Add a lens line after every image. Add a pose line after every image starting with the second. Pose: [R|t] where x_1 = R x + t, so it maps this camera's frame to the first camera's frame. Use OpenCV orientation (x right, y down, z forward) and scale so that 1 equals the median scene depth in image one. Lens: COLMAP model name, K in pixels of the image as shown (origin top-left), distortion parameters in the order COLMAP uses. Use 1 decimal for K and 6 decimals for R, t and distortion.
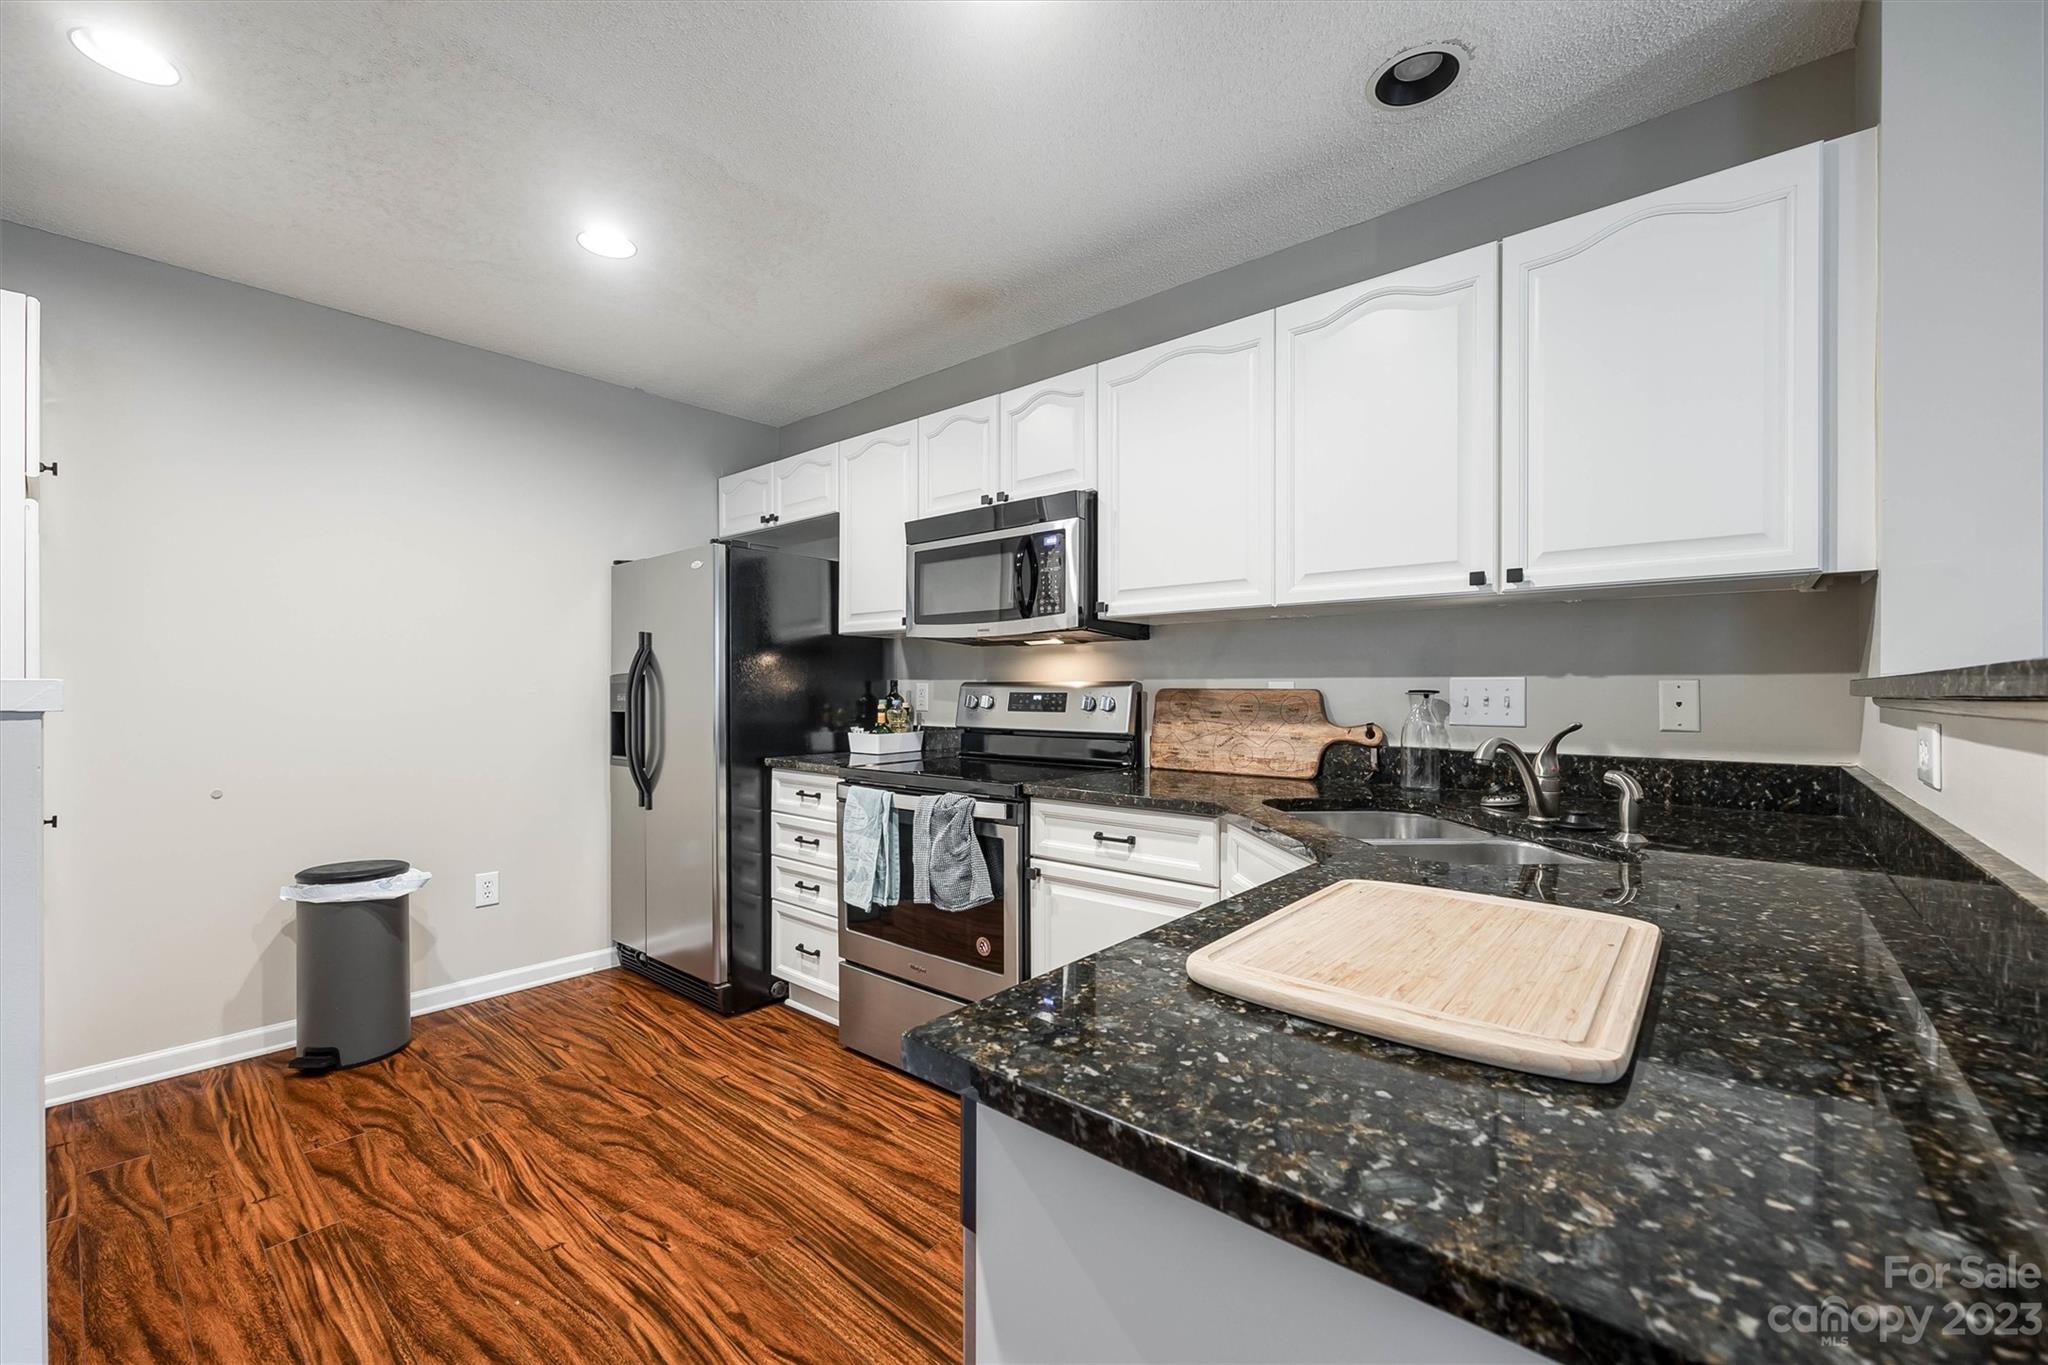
lens RADIAL K [[824.8, 0, 1025.5], [0, 824.8, 685.2], [0, 0, 1]] dist [-0.000261, 0.000036]
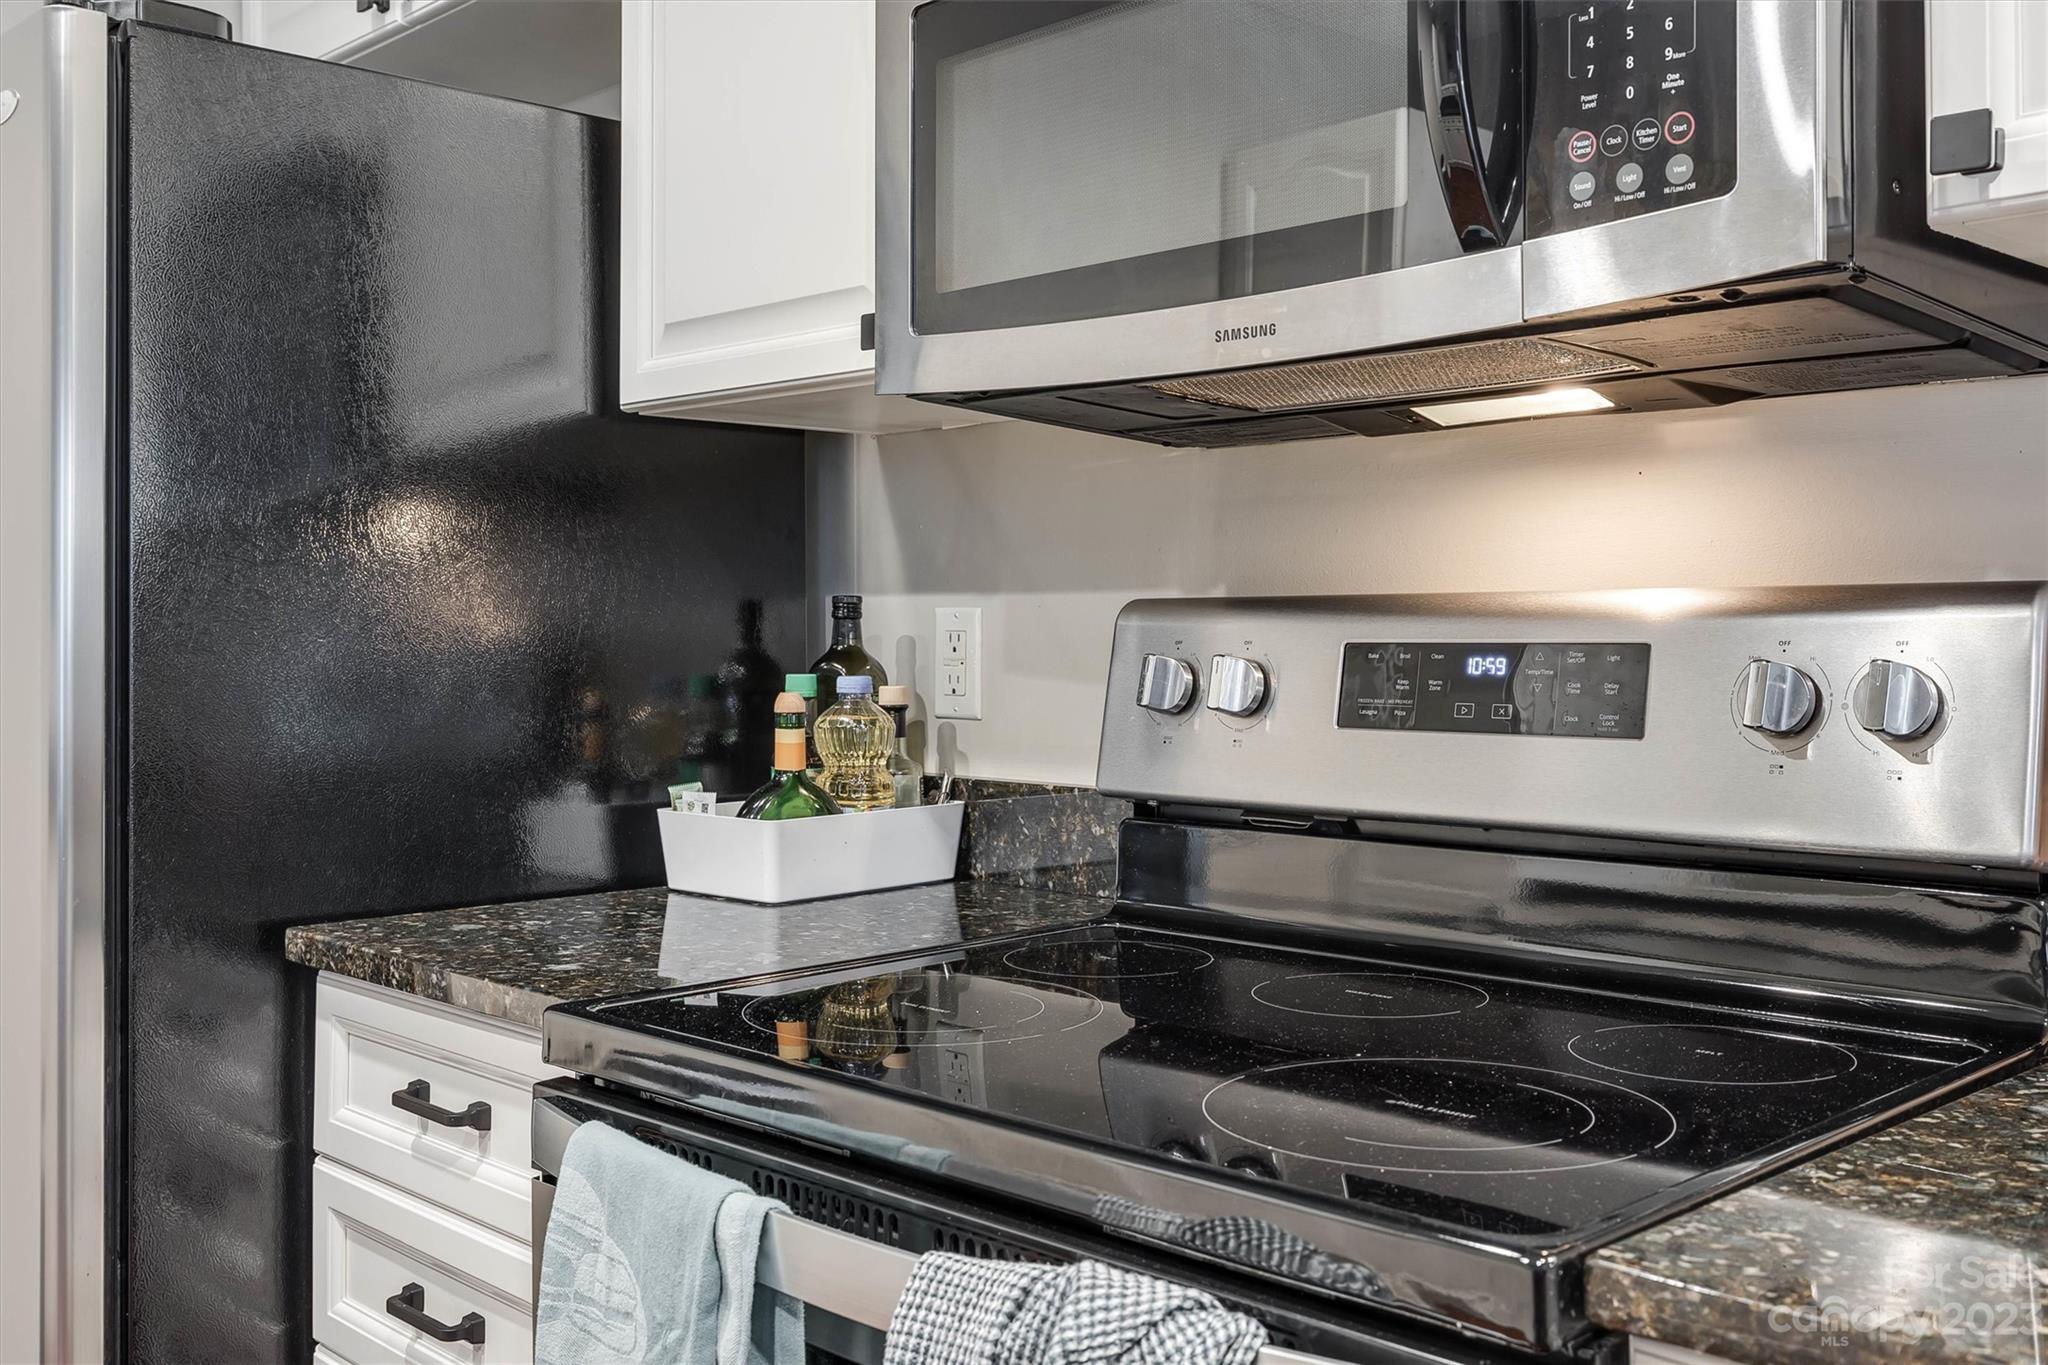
lens RADIAL K [[824.8, 0, 1025.5], [0, 824.8, 685.2], [0, 0, 1]] dist [-0.000261, 0.000036]
pose [[0.993995, 0.002285, -0.109401, -0.079179], [0.005200, 0.997666, 0.068082, 0.004405], [0.109301, -0.068242, 0.991663, 0.769126]]
